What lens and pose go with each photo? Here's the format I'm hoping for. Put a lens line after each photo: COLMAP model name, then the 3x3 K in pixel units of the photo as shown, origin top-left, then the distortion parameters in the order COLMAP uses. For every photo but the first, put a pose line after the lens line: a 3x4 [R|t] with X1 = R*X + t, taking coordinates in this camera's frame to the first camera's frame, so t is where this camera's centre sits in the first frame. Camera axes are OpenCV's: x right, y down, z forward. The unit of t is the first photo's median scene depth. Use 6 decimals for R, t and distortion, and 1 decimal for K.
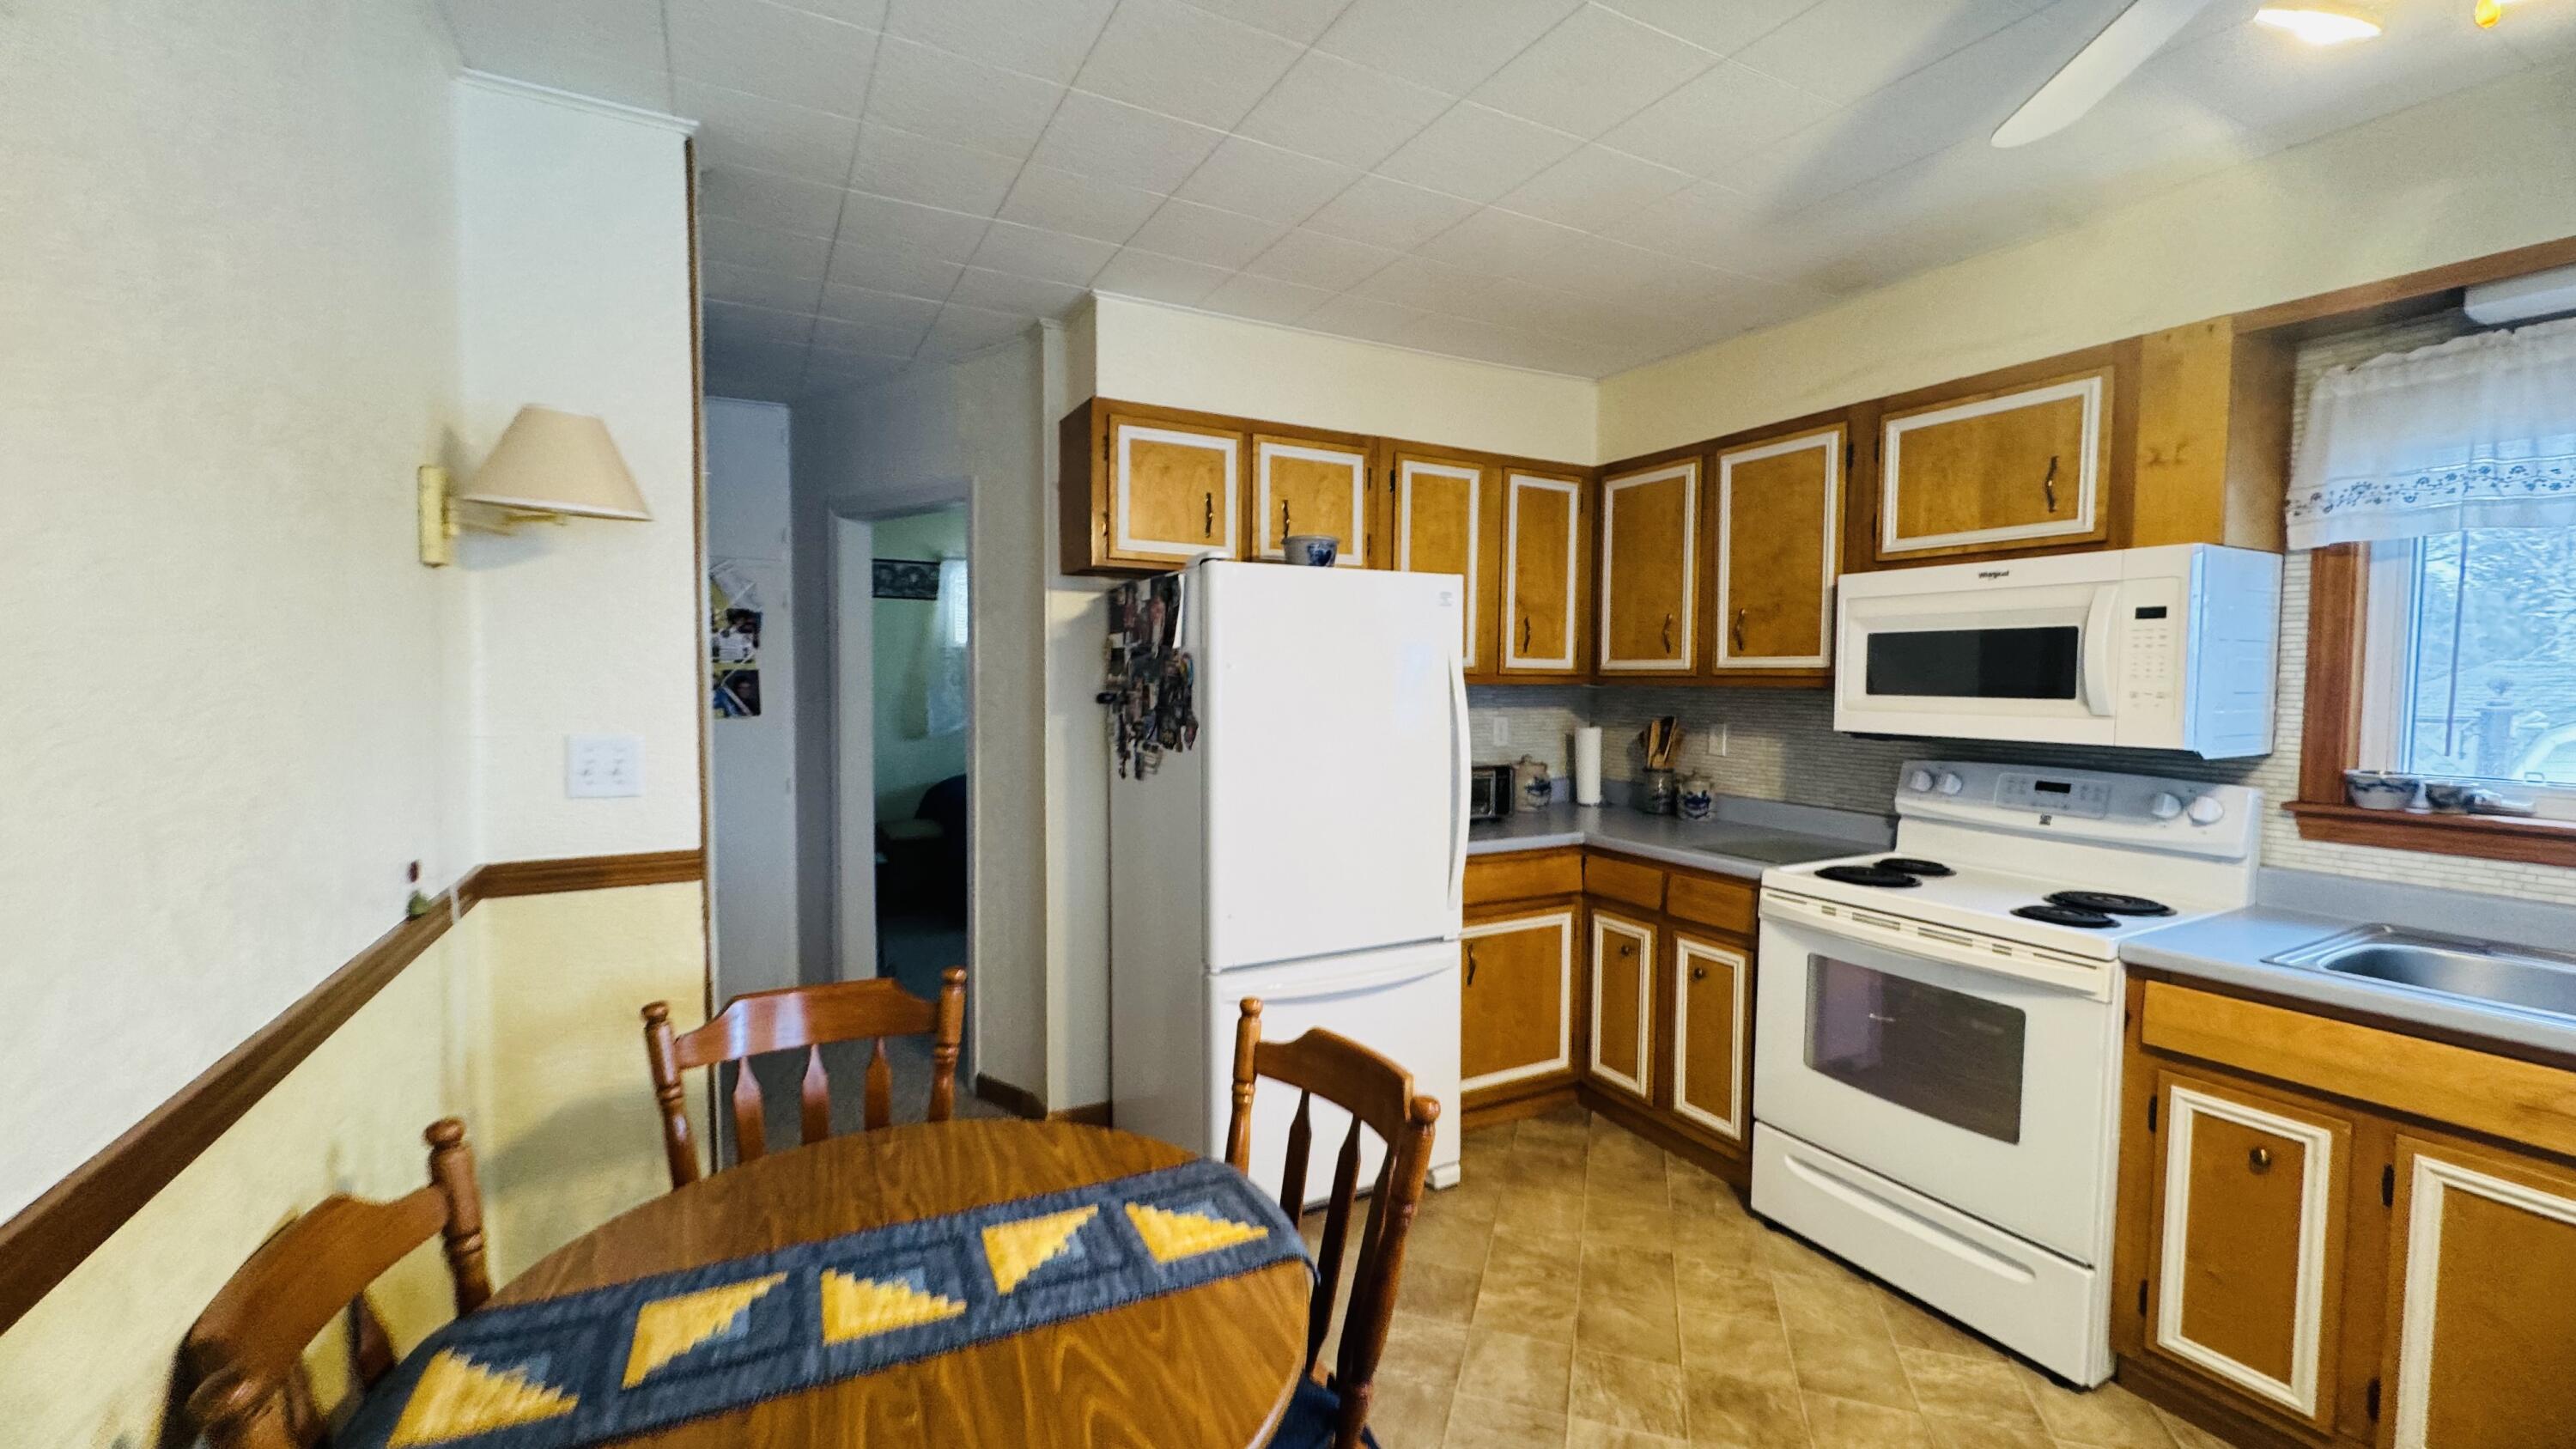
lens RADIAL K [[1029.0, 0, 1287.4], [0, 1029.0, 722.9], [0, 0, 1]] dist [-0.002224, 0.000214]
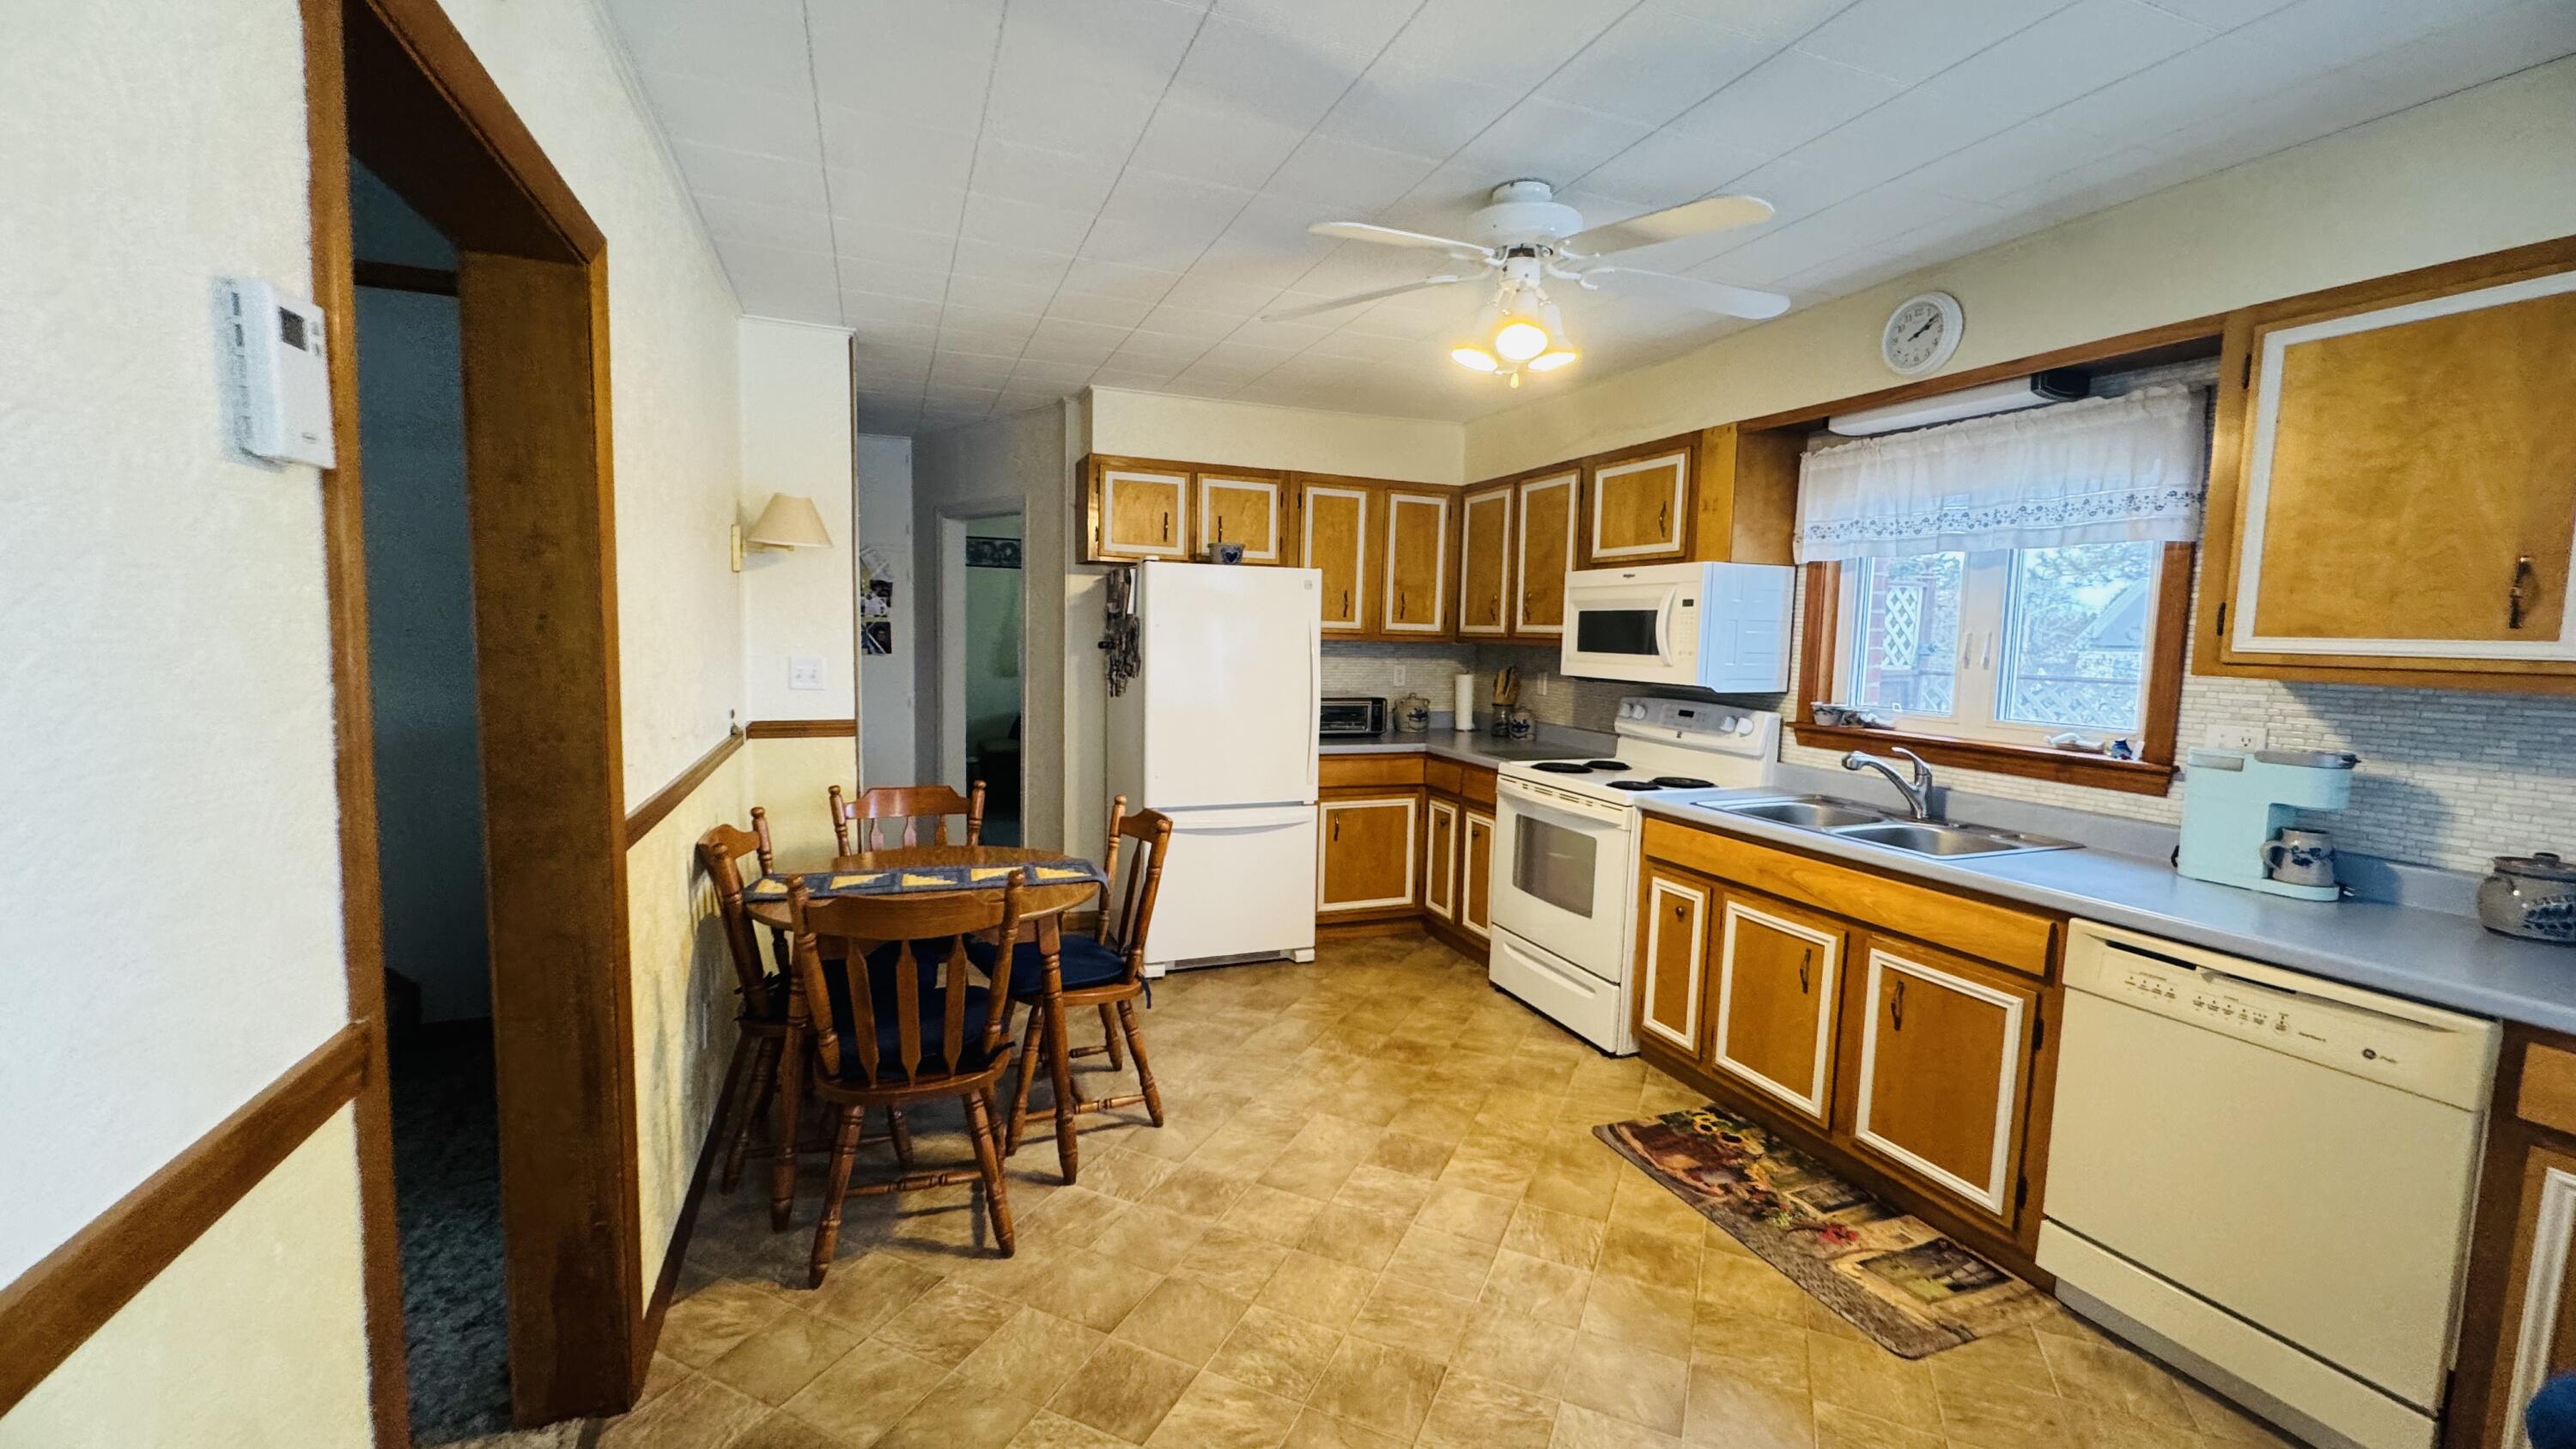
lens RADIAL K [[1029.0, 0, 1288.6], [0, 1029.0, 723.8], [0, 0, 1]] dist [-0.002224, 0.000214]
pose [[0.993306, 0.027637, -0.112155, 0.333126], [-0.022879, 0.998792, 0.043489, 0.024794], [0.113221, -0.040632, 0.992739, -0.605570]]
